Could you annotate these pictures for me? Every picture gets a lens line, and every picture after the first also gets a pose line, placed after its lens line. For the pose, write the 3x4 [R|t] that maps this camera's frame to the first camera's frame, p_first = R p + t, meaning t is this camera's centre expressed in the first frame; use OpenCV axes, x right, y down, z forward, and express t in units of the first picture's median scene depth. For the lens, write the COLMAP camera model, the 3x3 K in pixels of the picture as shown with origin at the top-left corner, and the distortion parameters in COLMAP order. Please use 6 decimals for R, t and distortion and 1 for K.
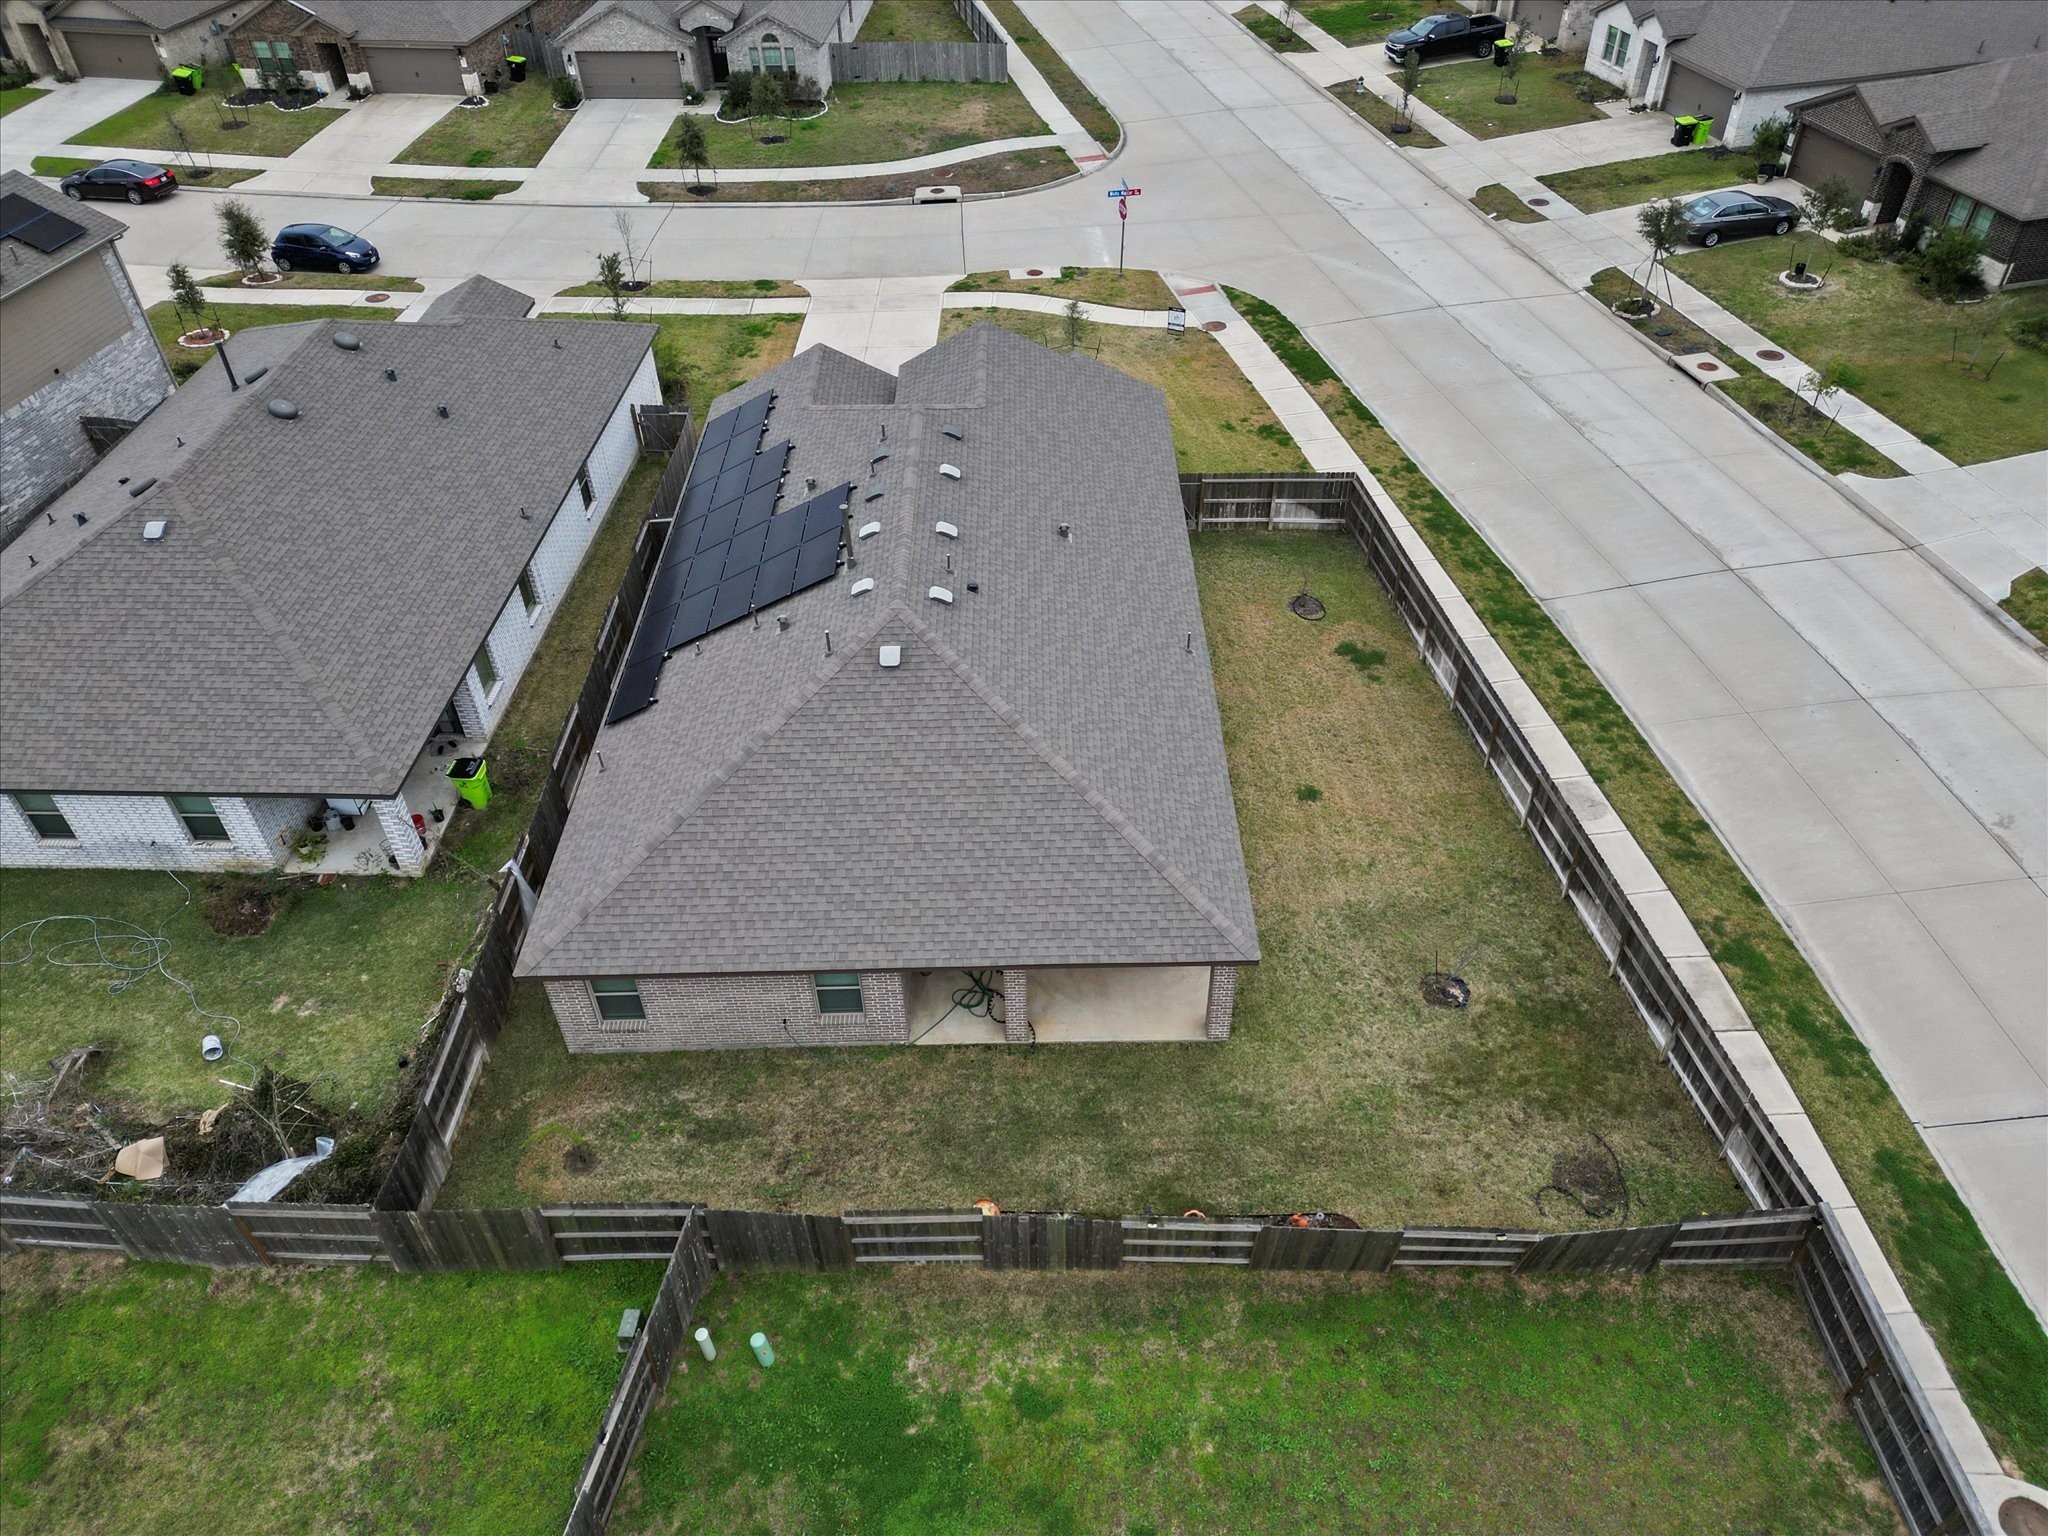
lens RADIAL K [[1428.4, 0, 1020.8], [0, 1428.4, 762.1], [0, 0, 1]] dist [0.043059, -0.004347]
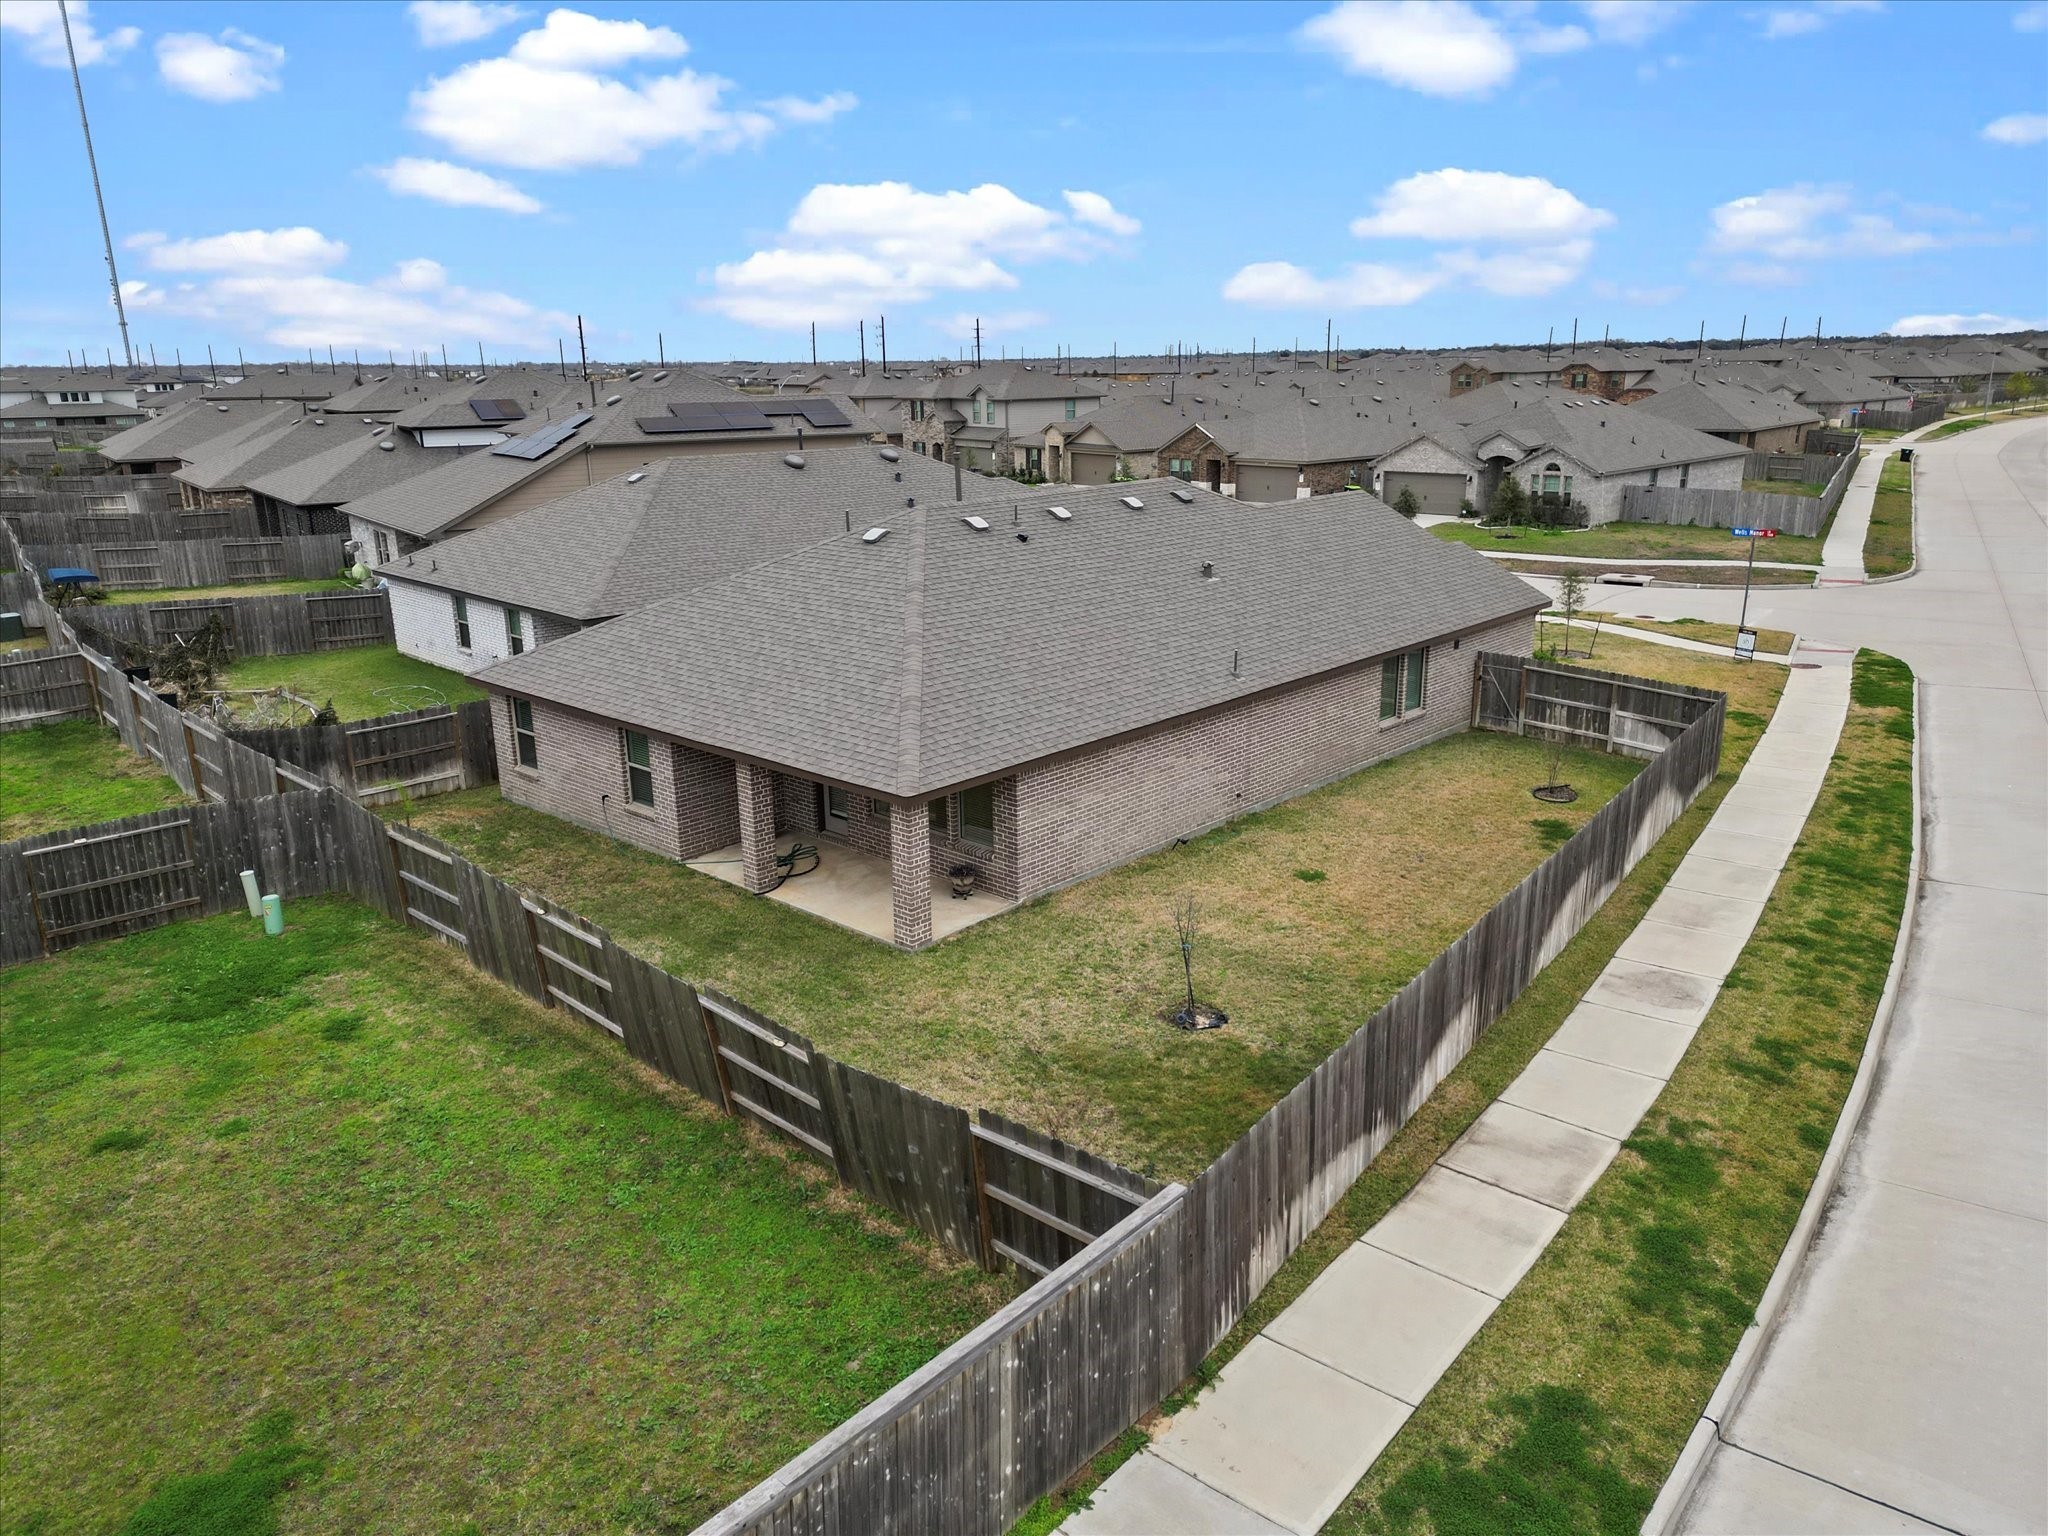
lens RADIAL K [[1428.4, 0, 1020.8], [0, 1428.4, 762.1], [0, 0, 1]] dist [0.043059, -0.004347]
pose [[0.728786, 0.197781, -0.655556, 0.499532], [-0.449890, 0.860044, -0.240671, 0.193319], [0.516206, 0.470326, 0.715768, 0.296639]]
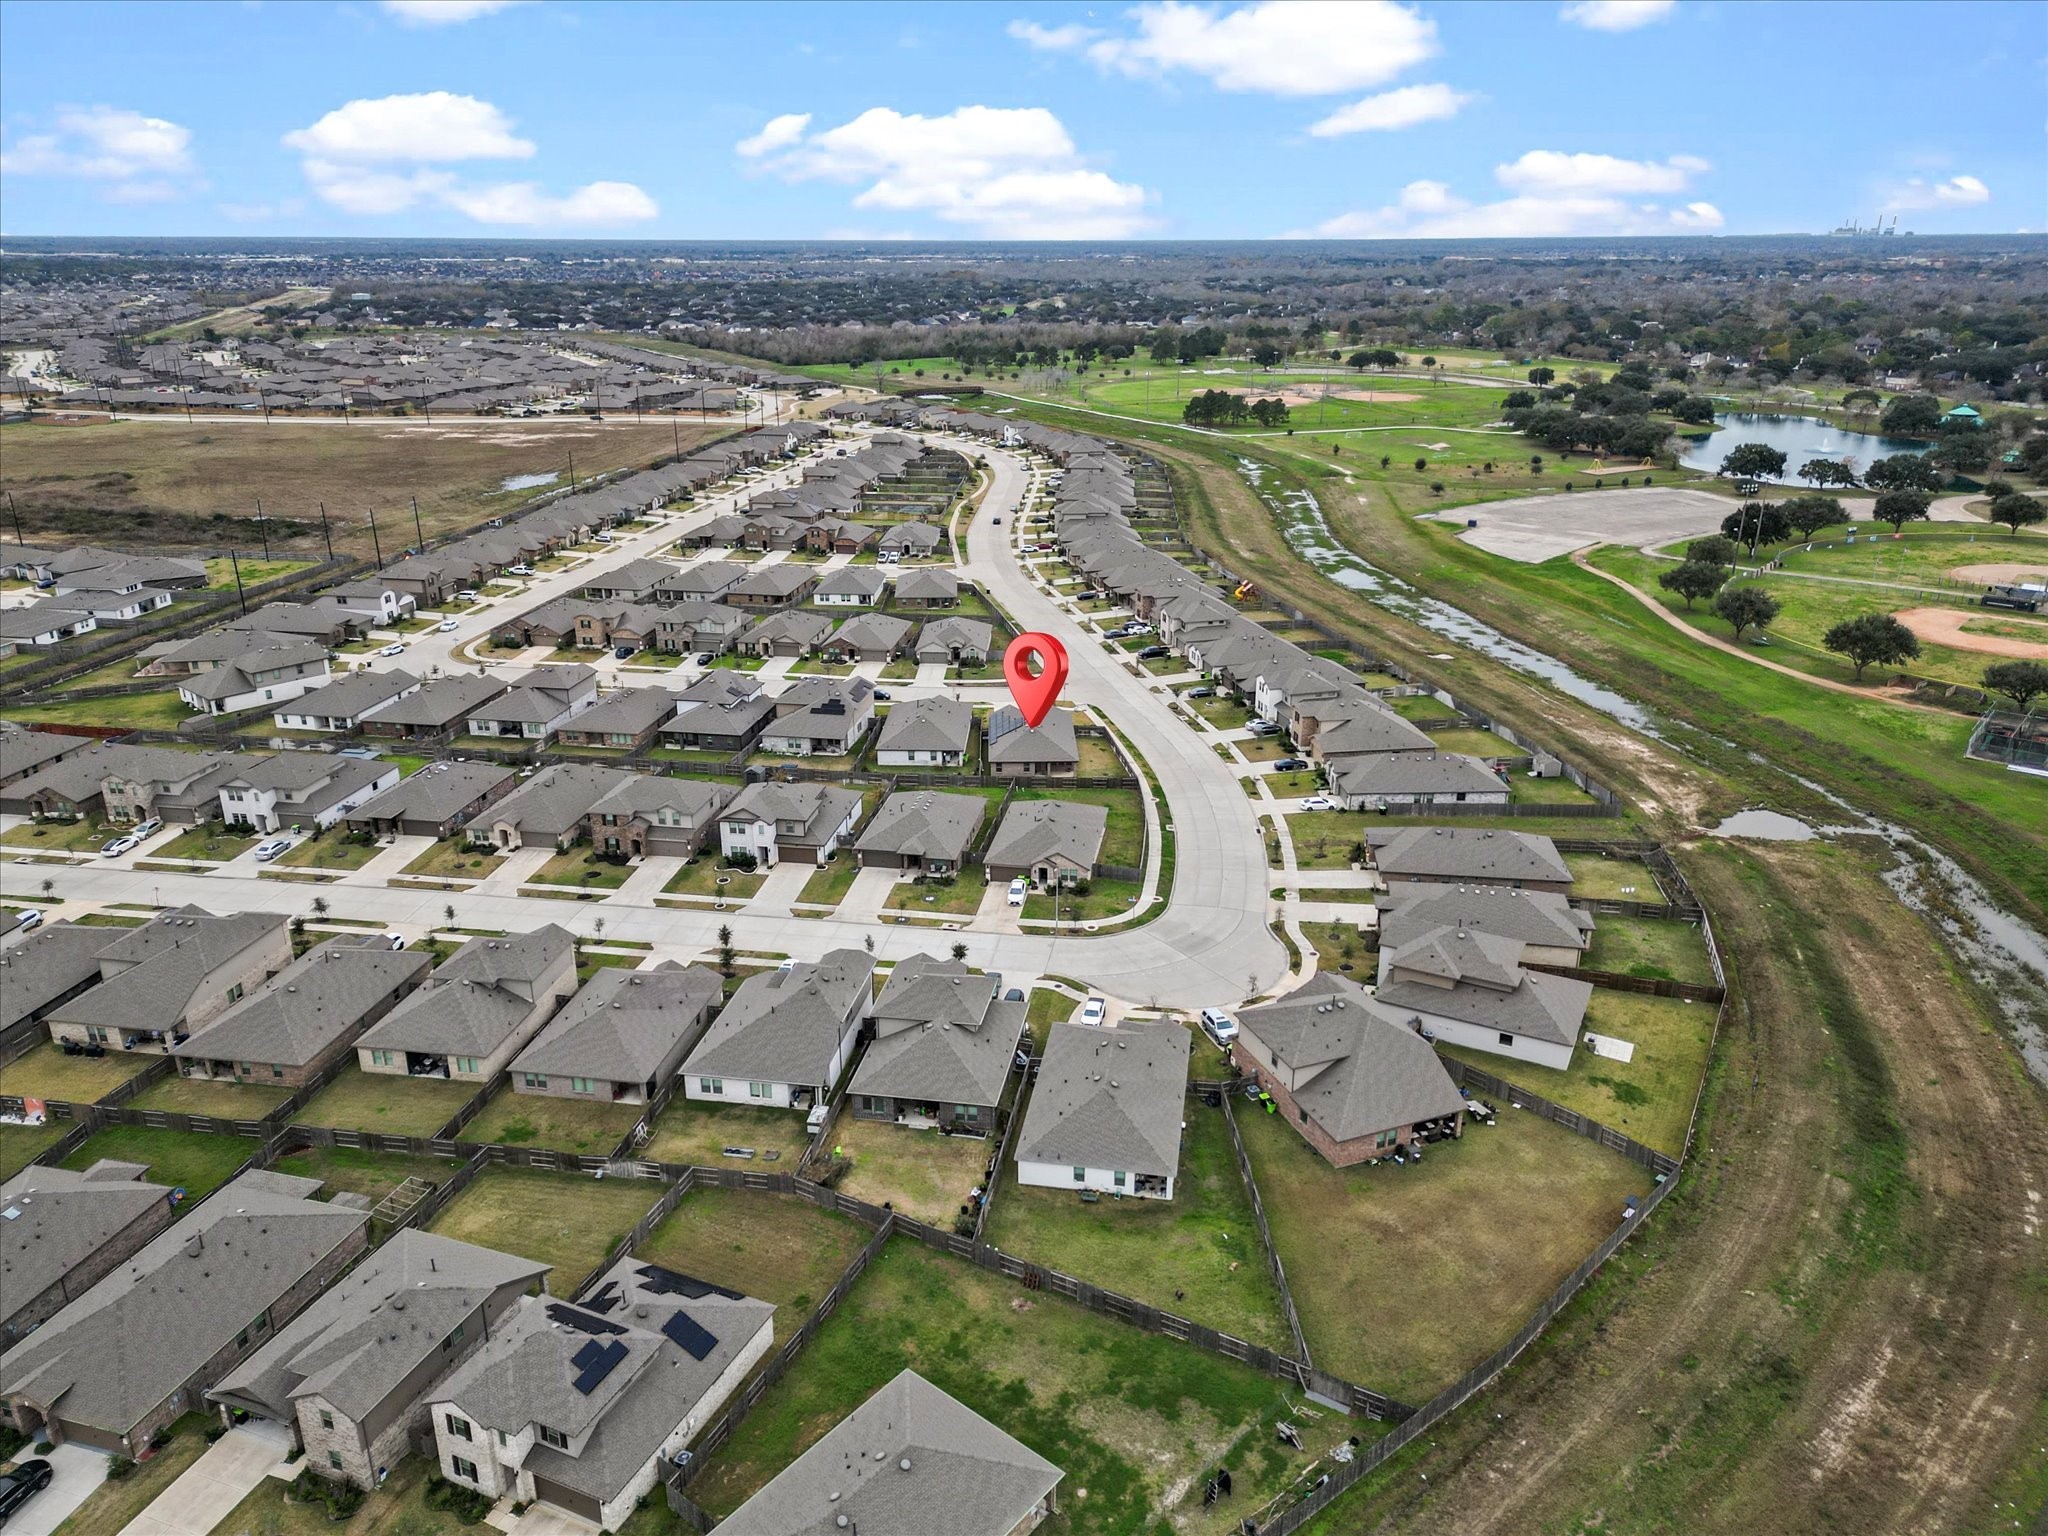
lens RADIAL K [[1428.4, 0, 1020.8], [0, 1428.4, 762.1], [0, 0, 1]] dist [0.043059, -0.004347]
pose [[0.999629, 0.014147, 0.023292, -0.242373], [-0.005073, 0.936369, -0.350979, 2.047150], [-0.026775, 0.350731, 0.936093, -4.517880]]
